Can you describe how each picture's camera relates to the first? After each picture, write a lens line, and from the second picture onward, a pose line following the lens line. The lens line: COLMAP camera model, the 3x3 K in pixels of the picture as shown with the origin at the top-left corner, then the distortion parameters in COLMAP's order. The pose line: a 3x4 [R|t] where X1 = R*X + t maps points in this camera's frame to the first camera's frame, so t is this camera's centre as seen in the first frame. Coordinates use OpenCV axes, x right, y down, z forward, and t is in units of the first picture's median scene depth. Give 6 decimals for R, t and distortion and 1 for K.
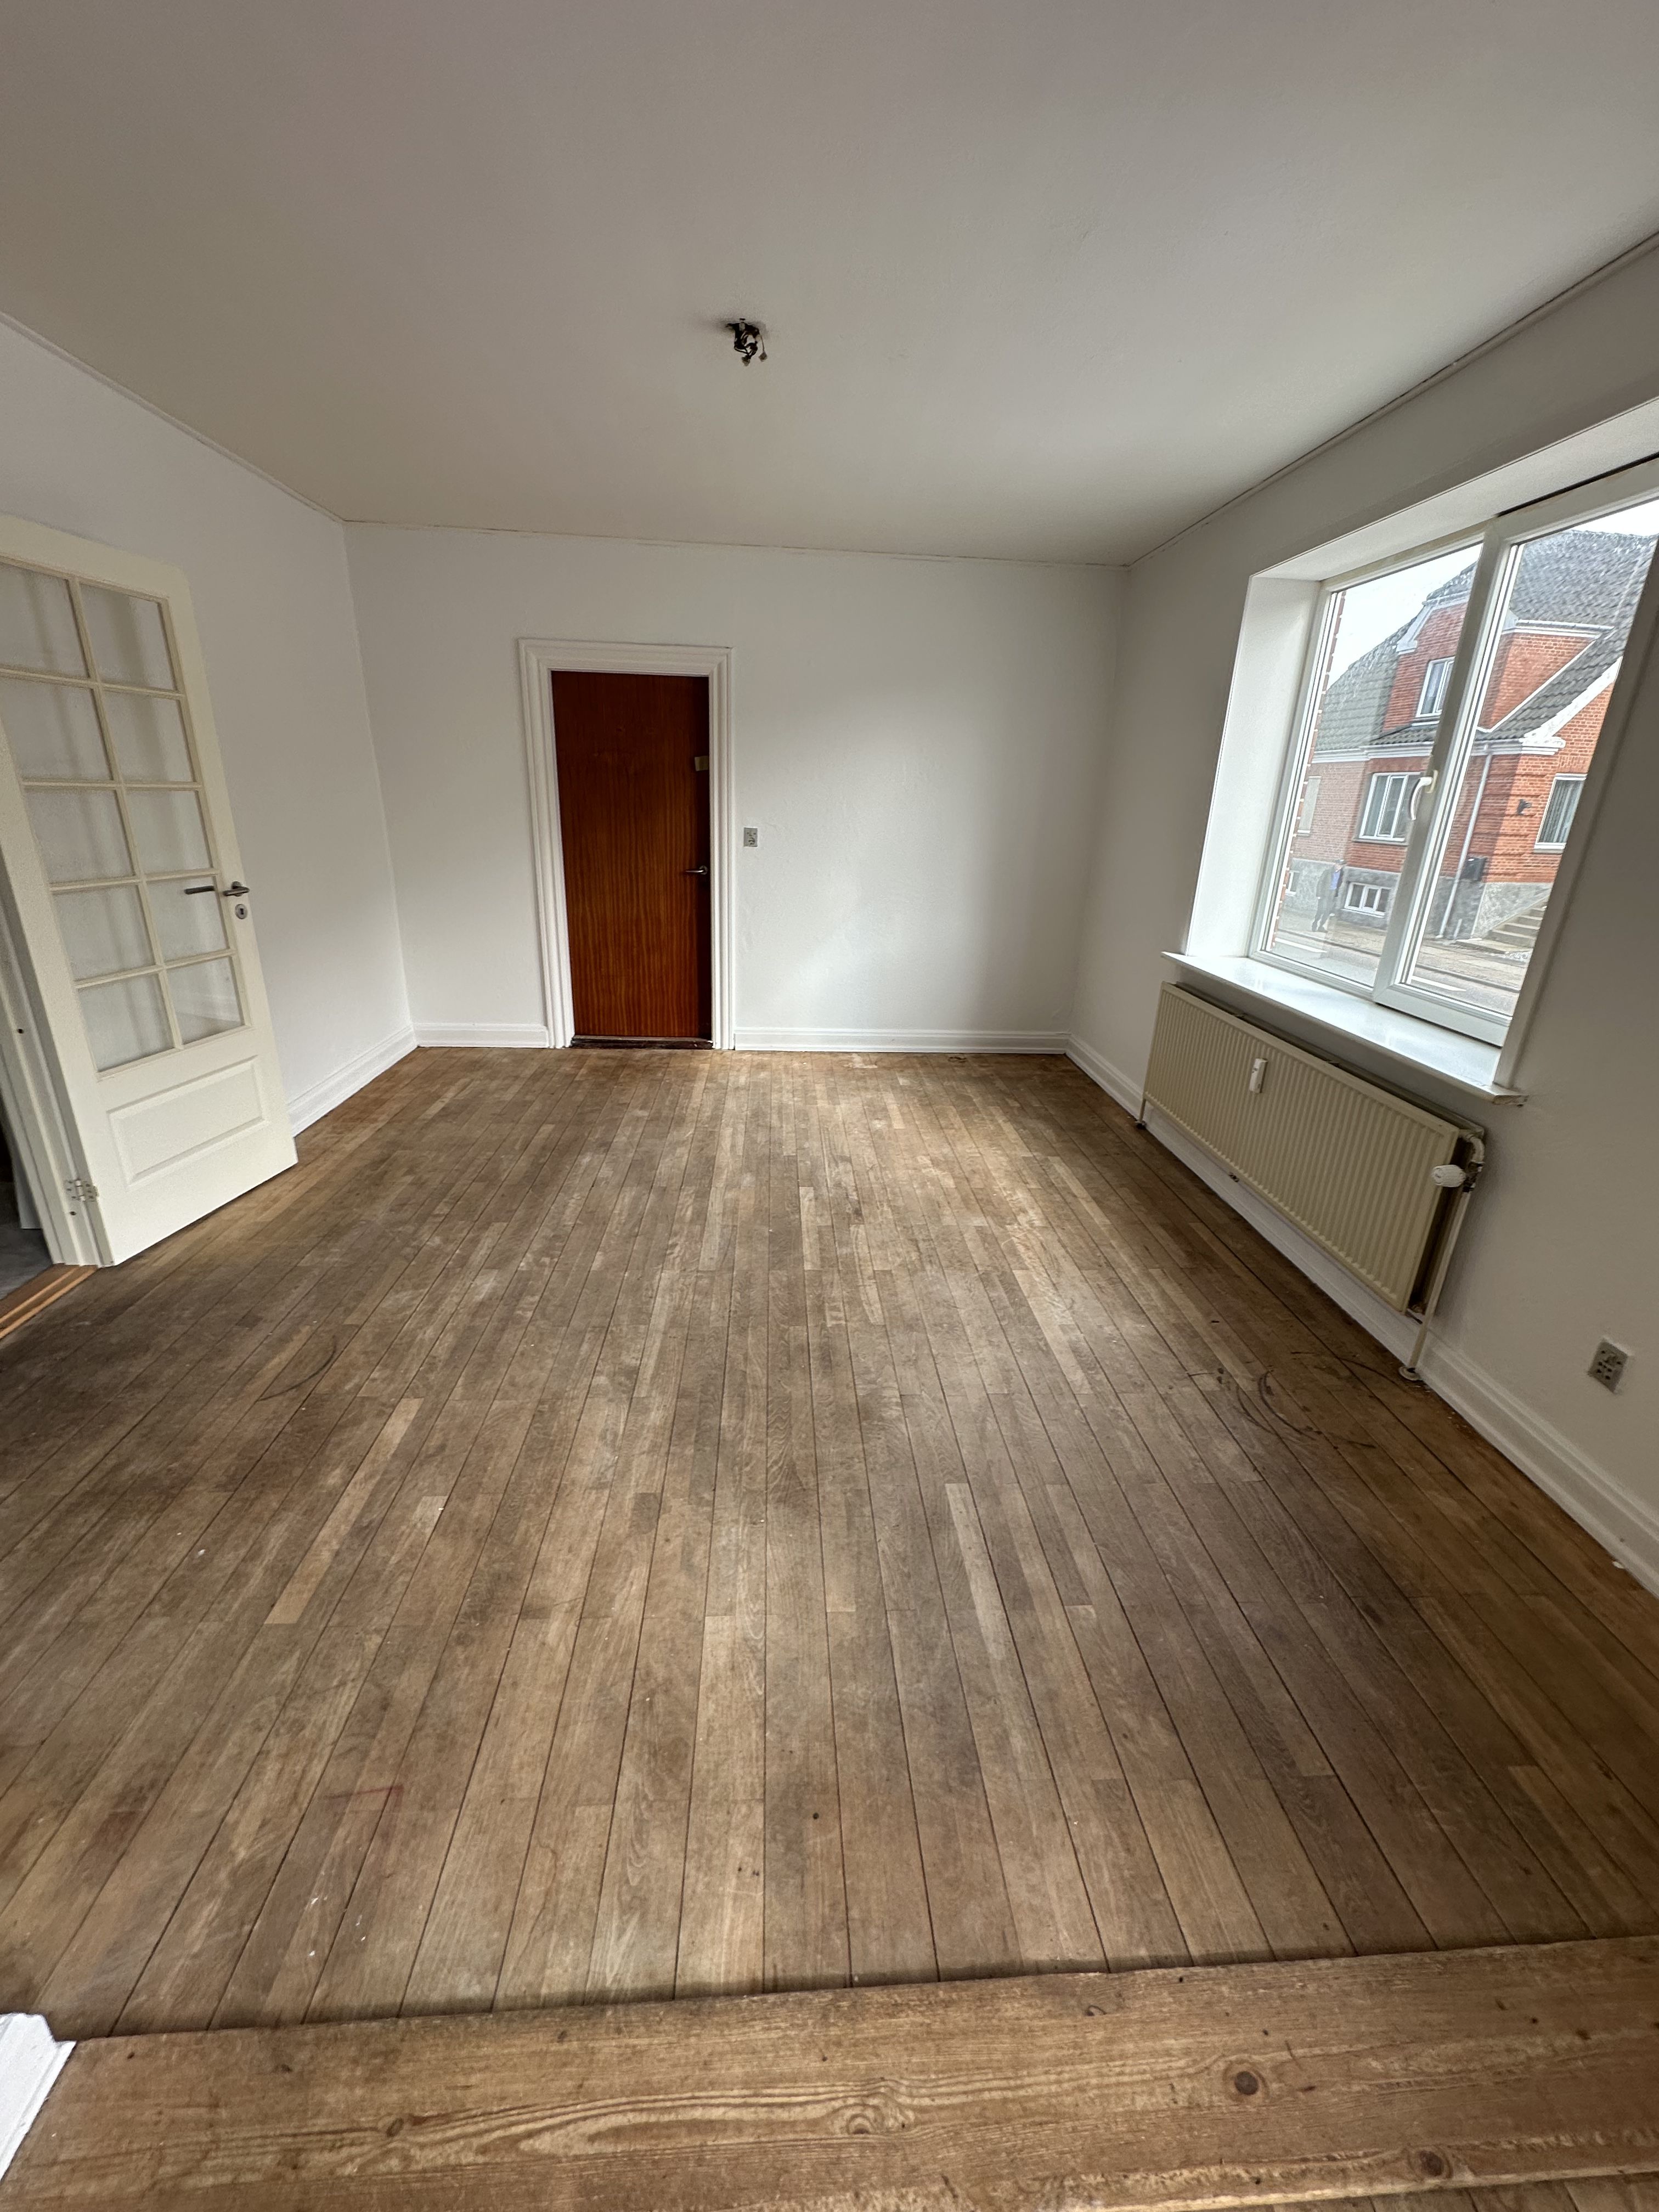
lens RADIAL K [[876.3, 0, 829.5], [0, 876.3, 1106.0], [0, 0, 1]] dist [0.000664, 0.000060]
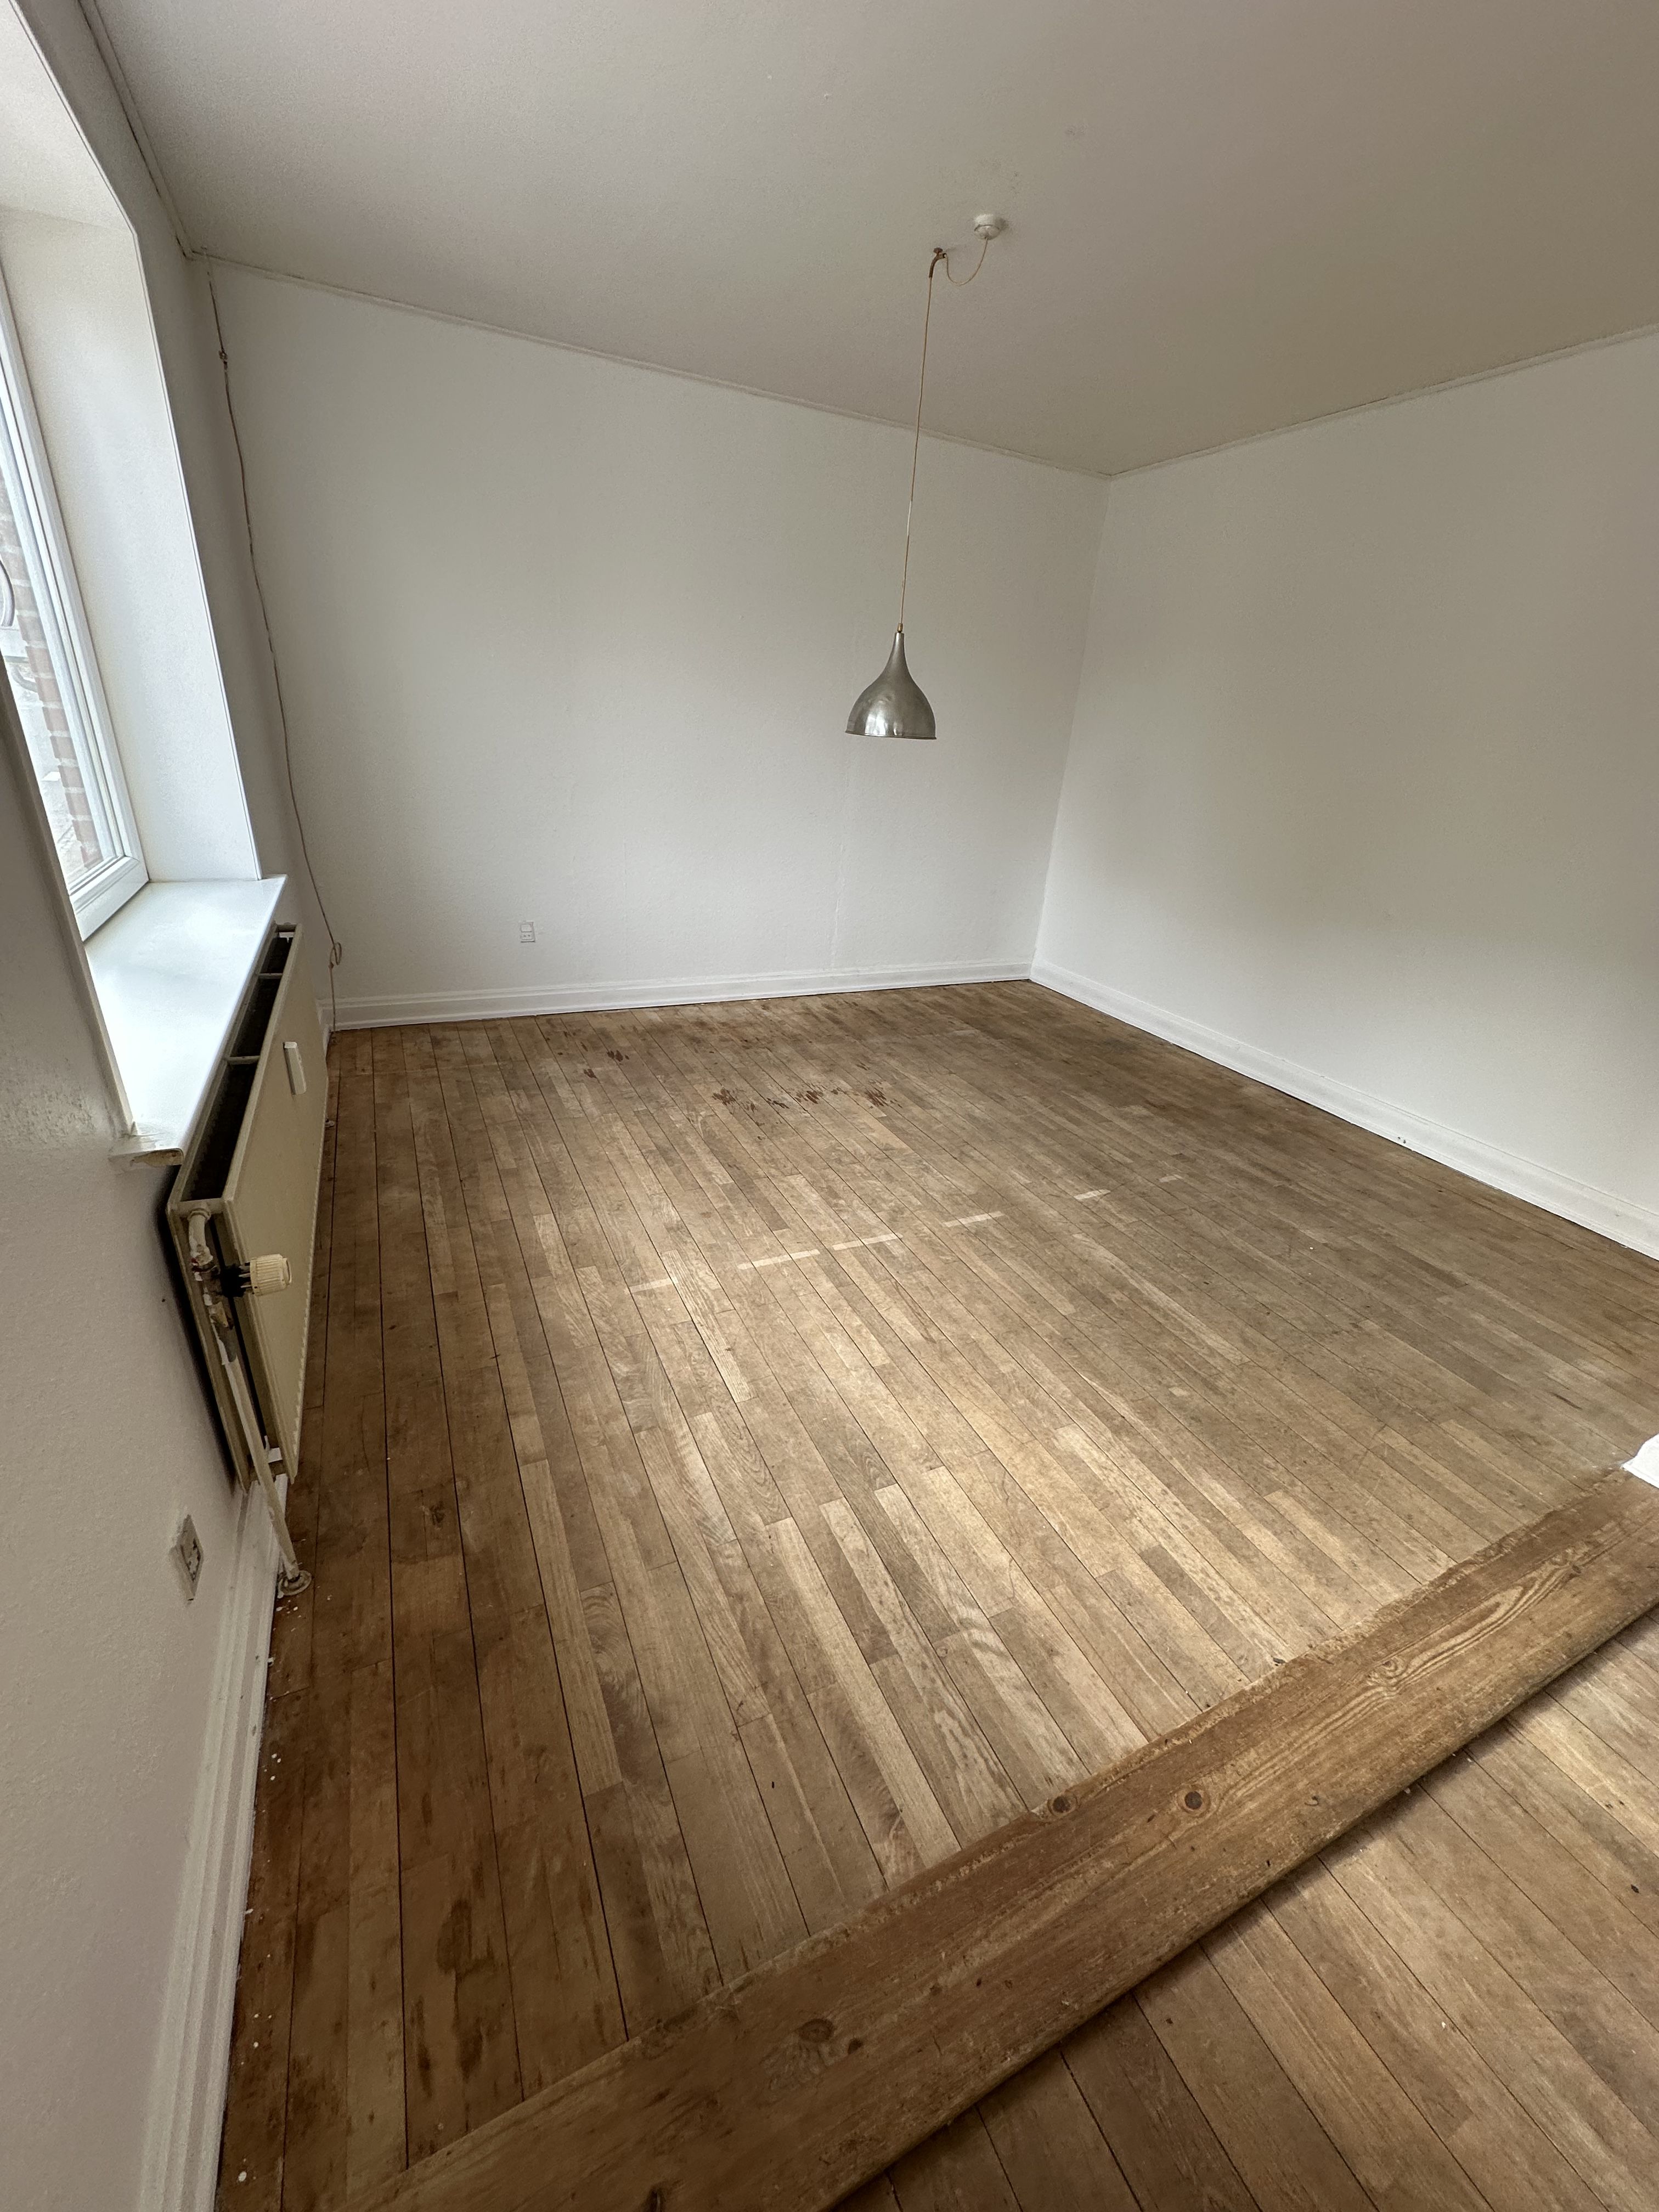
lens RADIAL K [[875.0, 0, 828.9], [0, 875.0, 1108.7], [0, 0, 1]] dist [0.000819, 0.000129]
pose [[-0.920072, 0.069014, -0.385623, 0.593926], [-0.220164, 0.723107, 0.654709, -0.105254], [0.324031, 0.687279, -0.650116, 0.433805]]
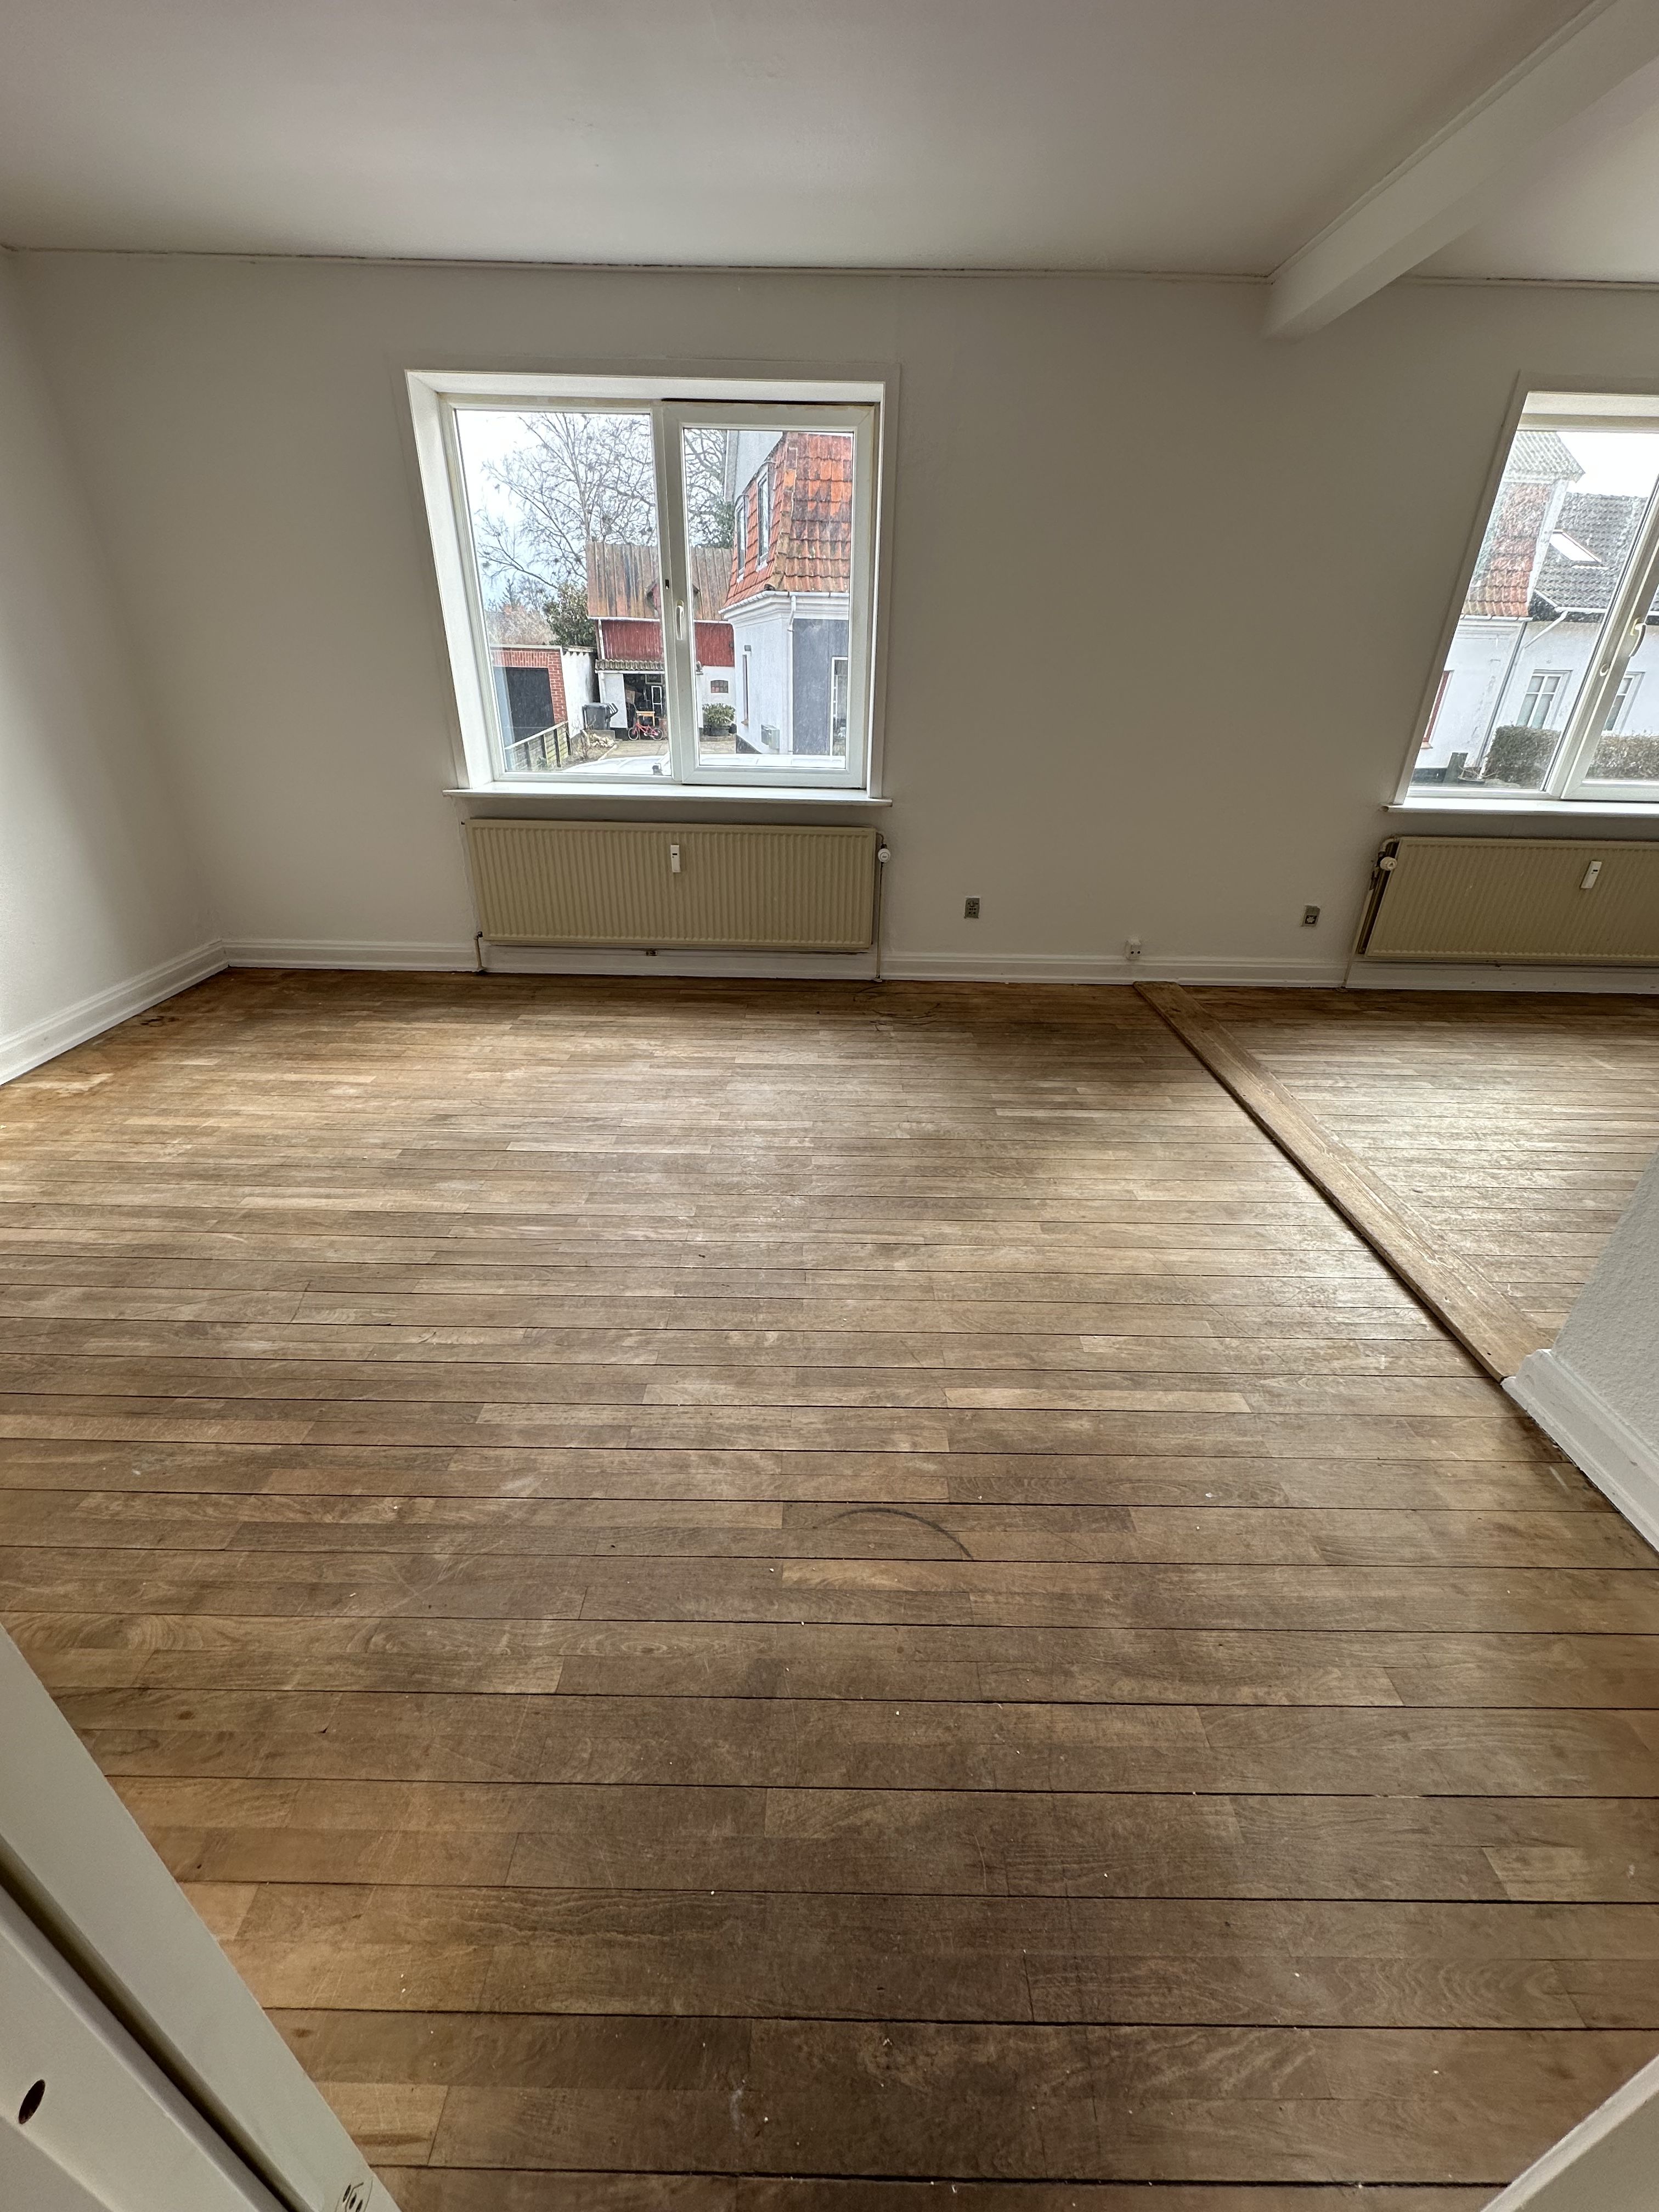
lens RADIAL K [[876.3, 0, 829.5], [0, 876.3, 1106.0], [0, 0, 1]] dist [0.000664, 0.000060]
pose [[0.067029, -0.482372, 0.873398, -1.010893], [0.323416, 0.838608, 0.438337, -0.285020], [-0.943880, 0.253089, 0.212218, 0.800472]]
